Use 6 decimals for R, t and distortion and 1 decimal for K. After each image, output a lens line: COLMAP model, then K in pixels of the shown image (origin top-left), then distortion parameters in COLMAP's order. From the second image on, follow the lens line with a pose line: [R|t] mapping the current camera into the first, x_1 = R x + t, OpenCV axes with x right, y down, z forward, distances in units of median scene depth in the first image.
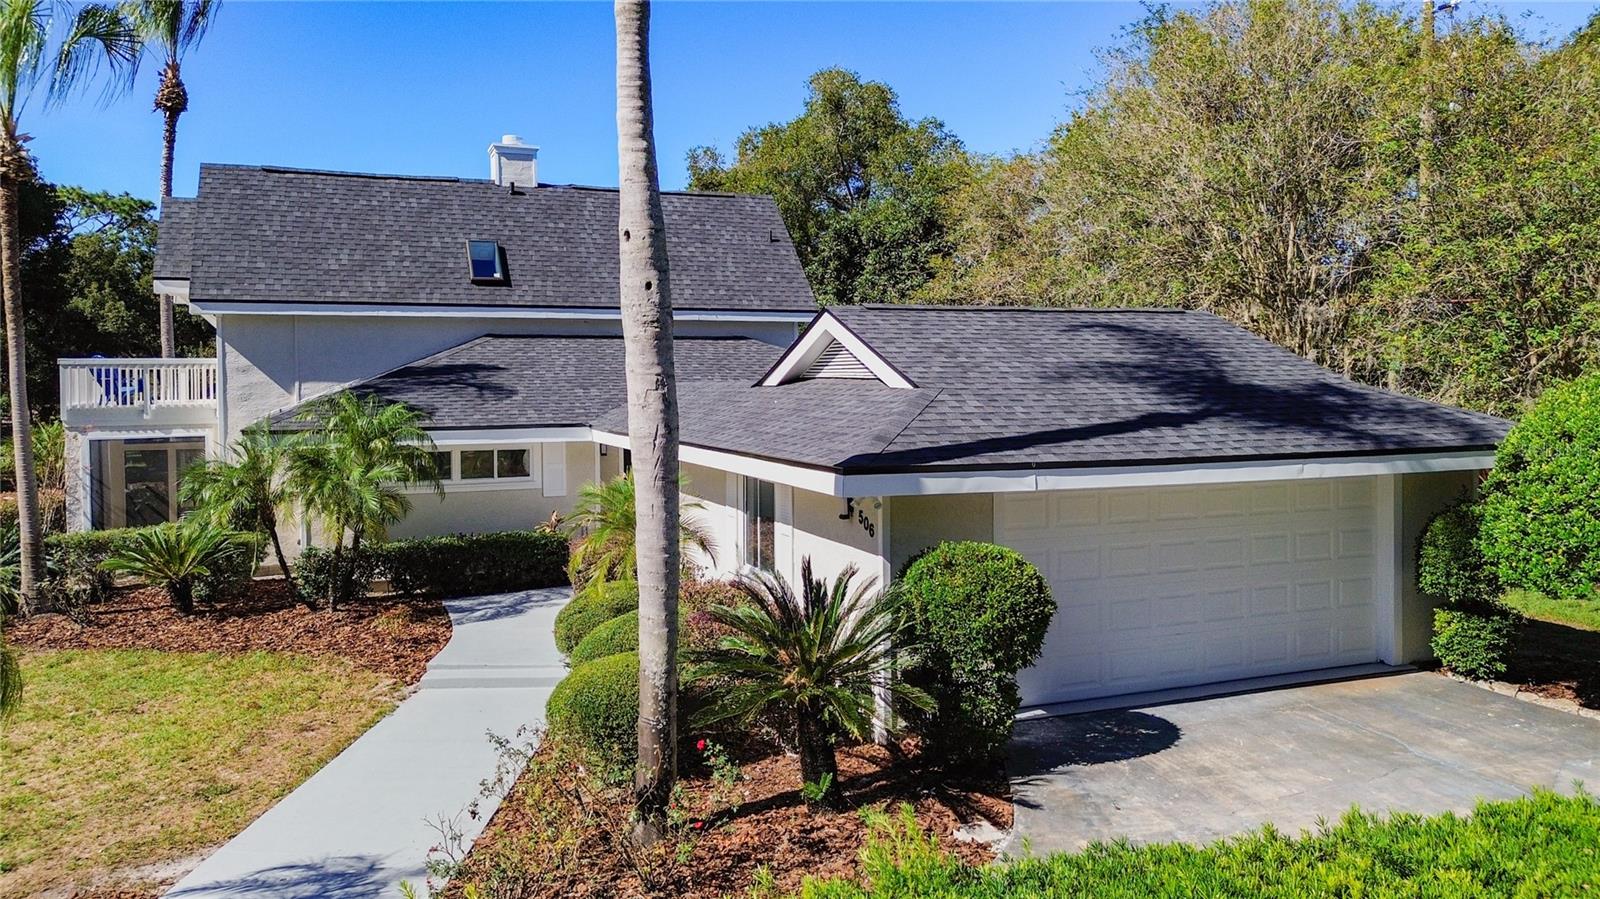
lens RADIAL K [[1158.9, 0, 803.1], [0, 1158.9, 420.7], [0, 0, 1]] dist [0.050394, -0.067509]
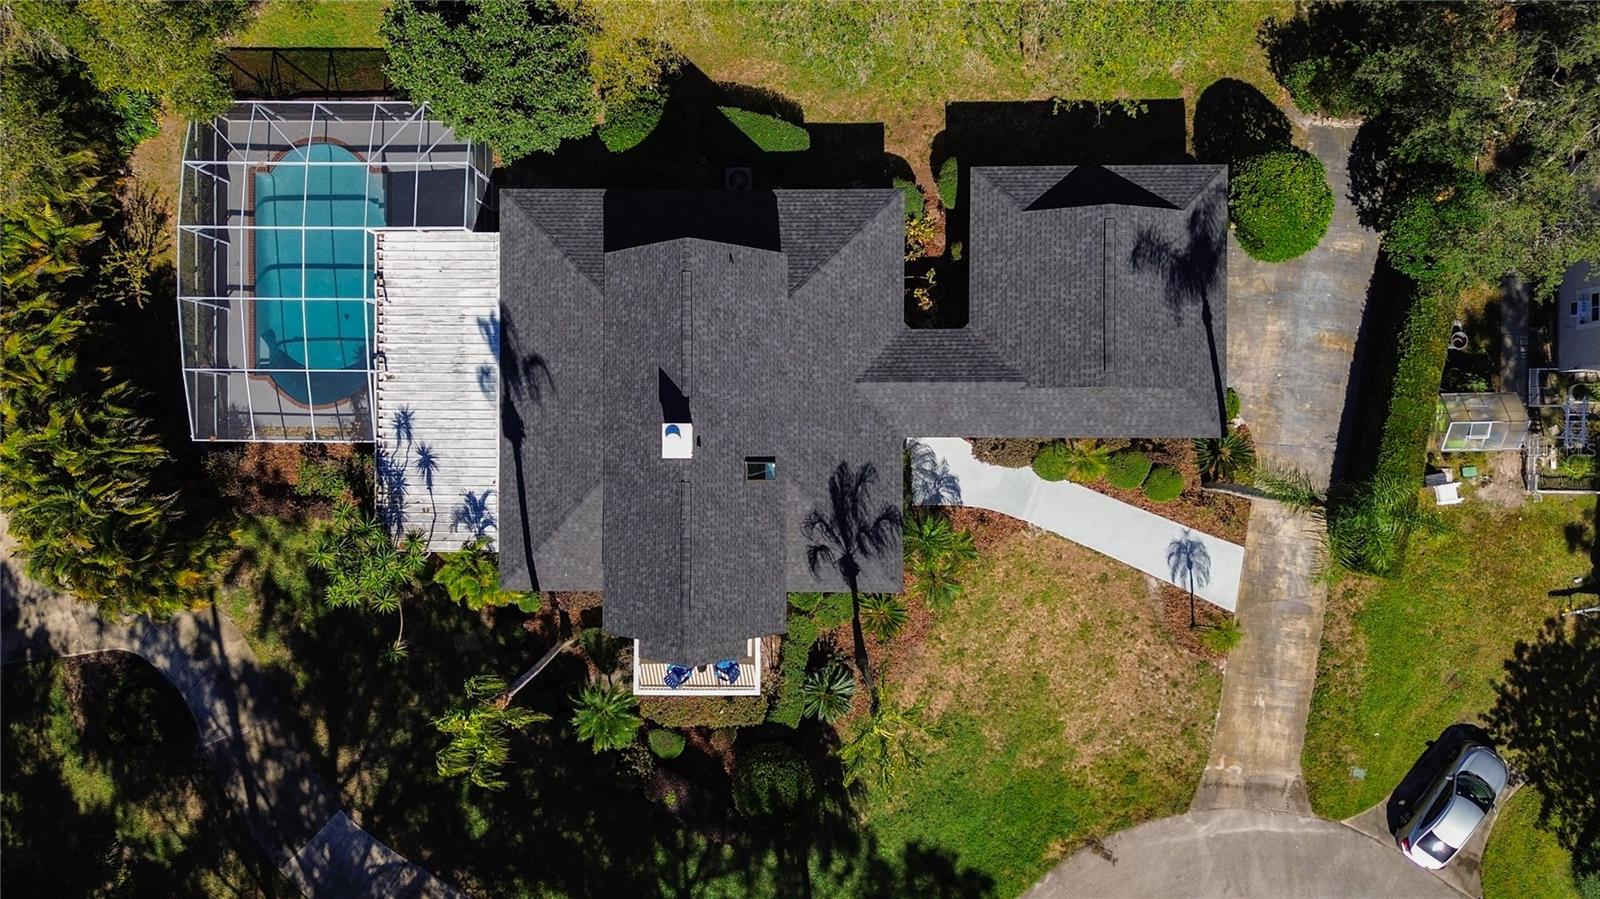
lens RADIAL K [[1184.0, 0, 774.0], [0, 1184.0, 442.9], [0, 0, 1]] dist [0.033596, -0.002797]
pose [[0.376267, -0.926482, -0.007335, -0.234523], [0.063407, 0.017851, 0.997828, -1.816435], [-0.924339, -0.375914, 0.065463, 0.955458]]
